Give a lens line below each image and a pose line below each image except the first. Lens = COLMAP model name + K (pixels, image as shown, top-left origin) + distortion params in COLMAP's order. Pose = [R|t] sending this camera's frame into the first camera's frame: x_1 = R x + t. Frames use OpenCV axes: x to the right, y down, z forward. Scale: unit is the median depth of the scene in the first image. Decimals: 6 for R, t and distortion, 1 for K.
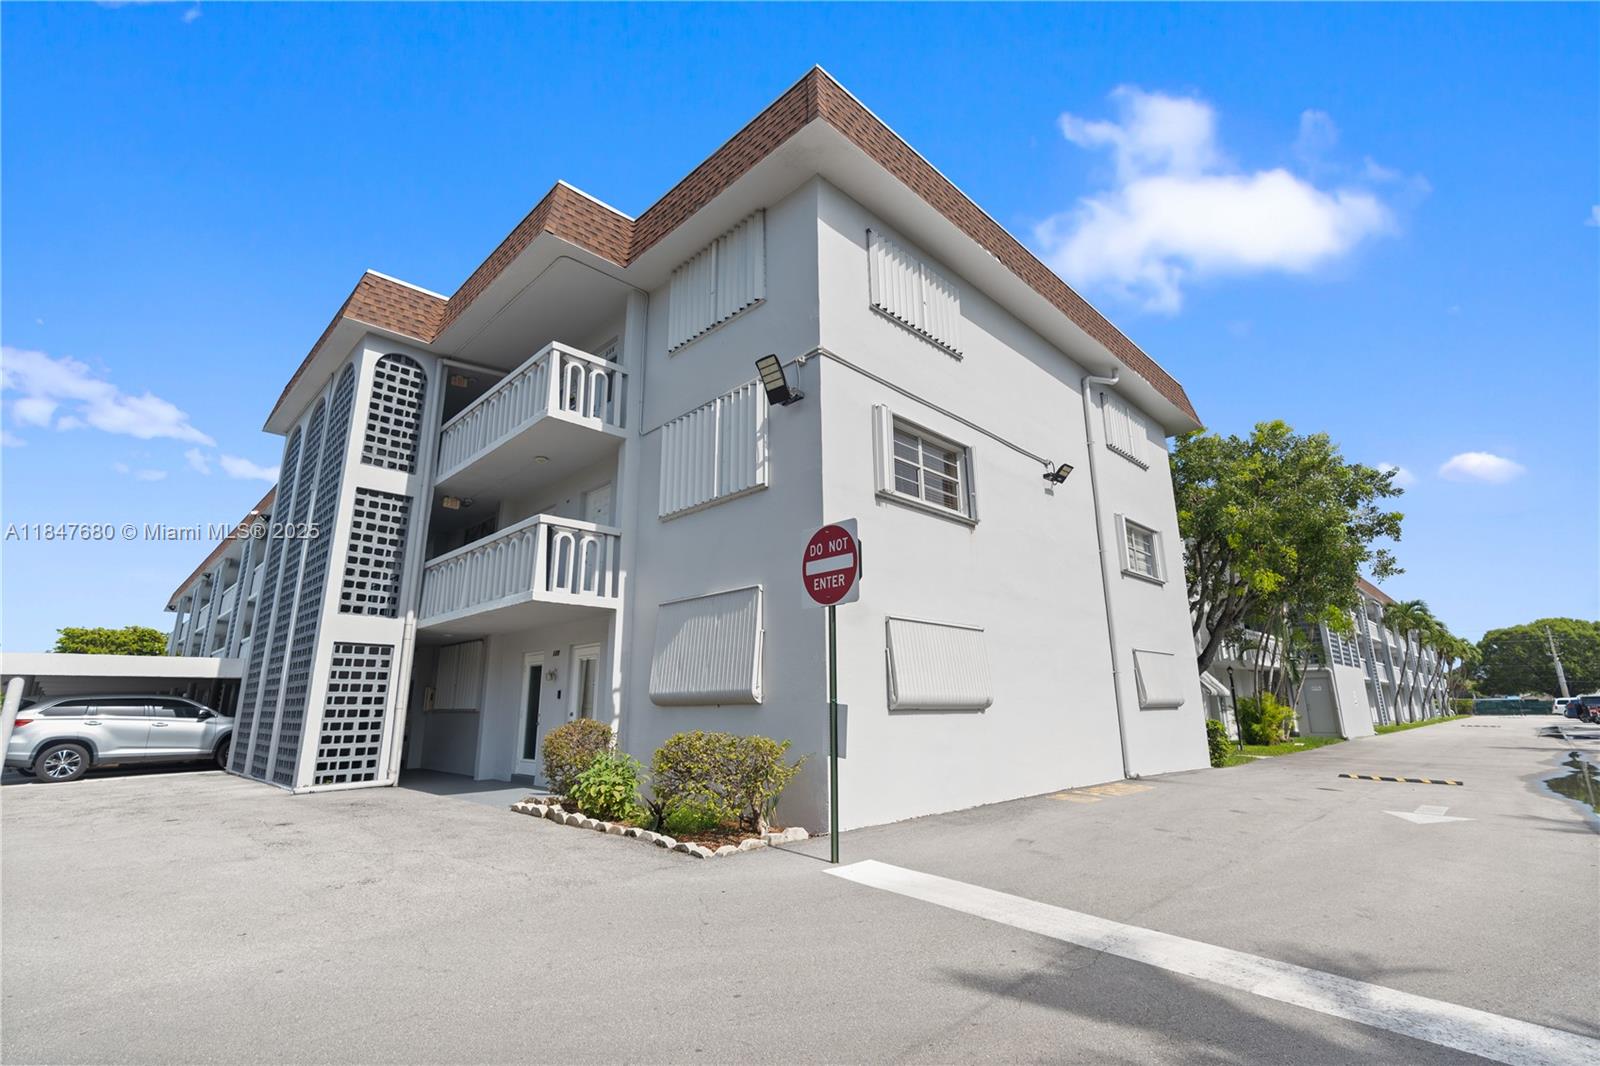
lens RADIAL K [[717.6, 0, 795.6], [0, 717.6, 534.3], [0, 0, 1]] dist [-0.004031, 0.000886]
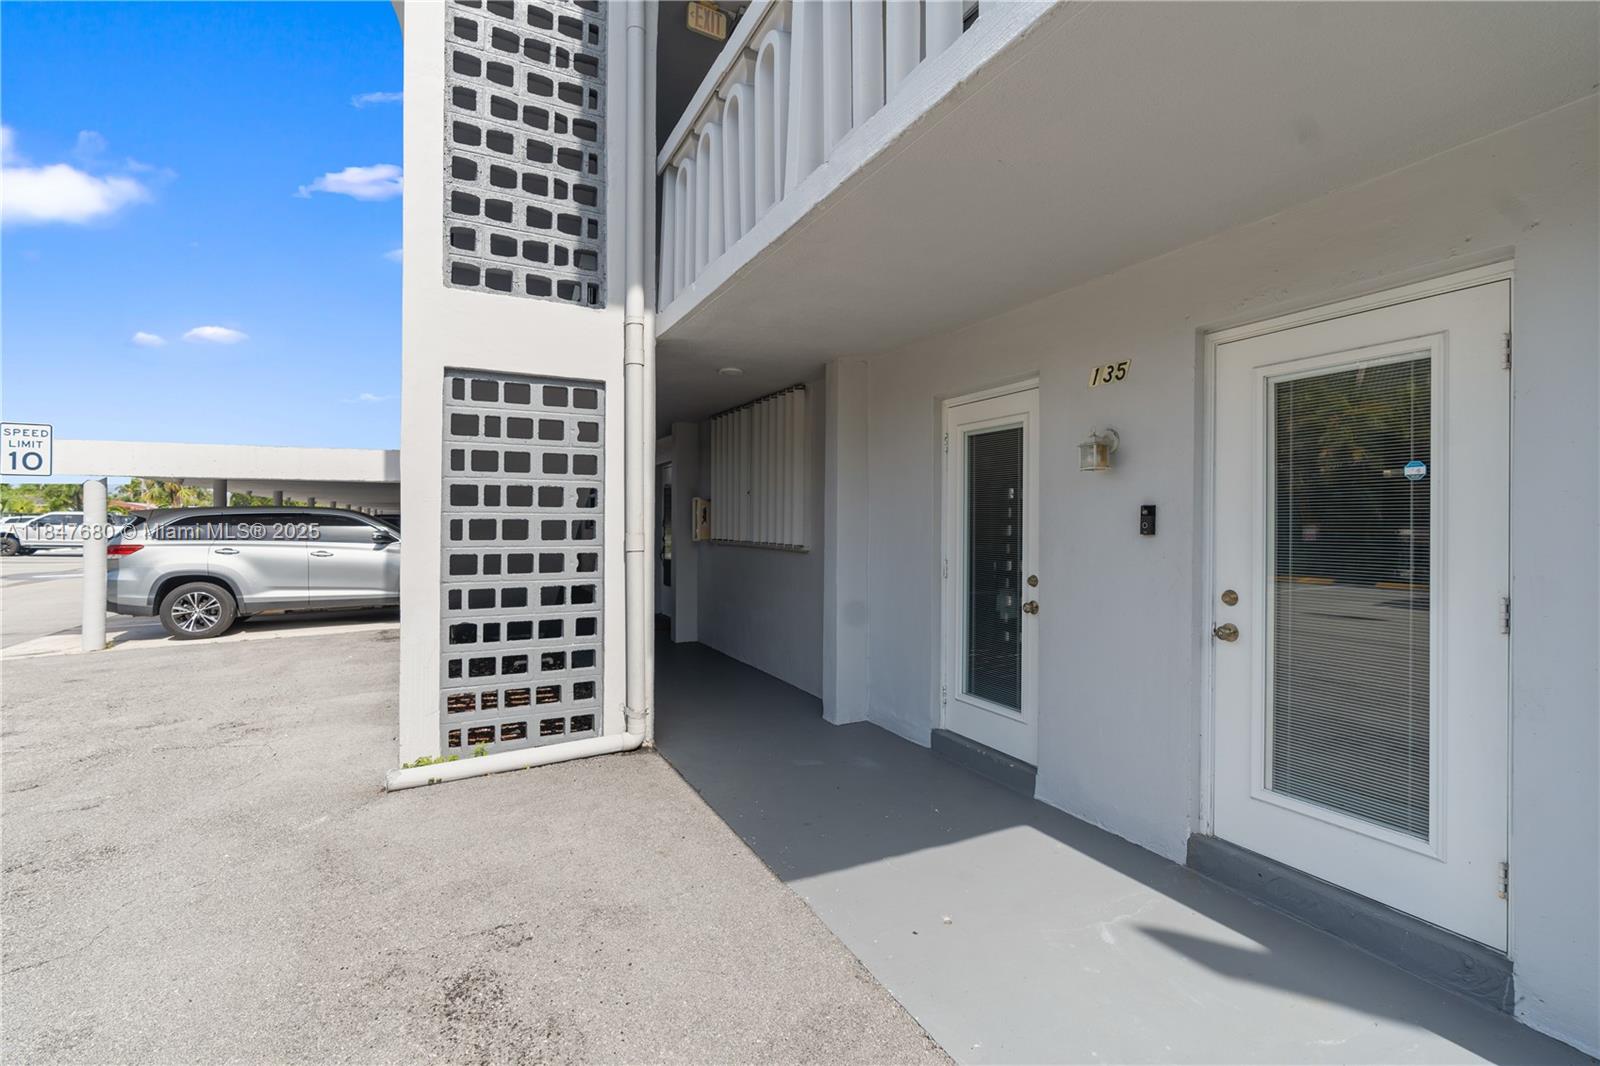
lens RADIAL K [[717.6, 0, 807.1], [0, 717.6, 524.0], [0, 0, 1]] dist [-0.004031, 0.000886]
pose [[0.953409, 0.012181, -0.301433, -0.356004], [0.061368, 0.970462, 0.233318, 0.148458], [0.295372, -0.240946, 0.924500, 0.685591]]
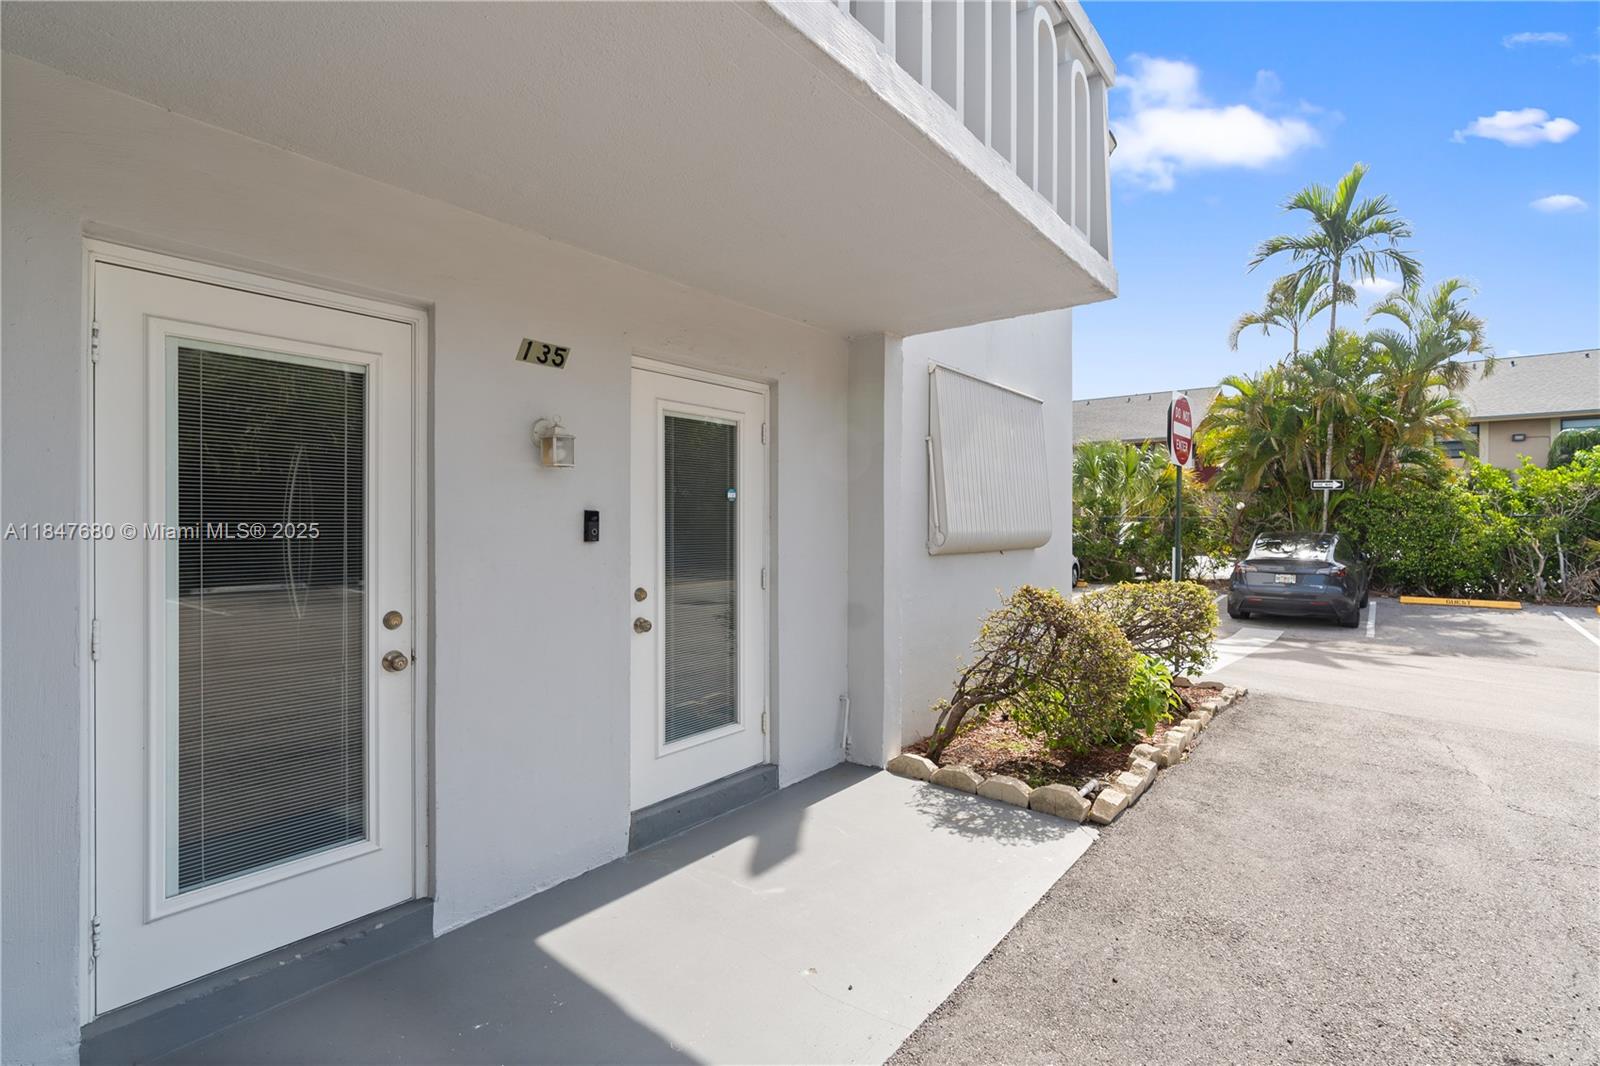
lens RADIAL K [[717.6, 0, 807.3], [0, 717.6, 528.9], [0, 0, 1]] dist [-0.004031, 0.000886]
pose [[-0.104251, 0.005712, 0.994535, -0.576227], [-0.236813, 0.971080, -0.030401, 0.207432], [-0.965946, -0.238688, -0.099883, 0.920021]]
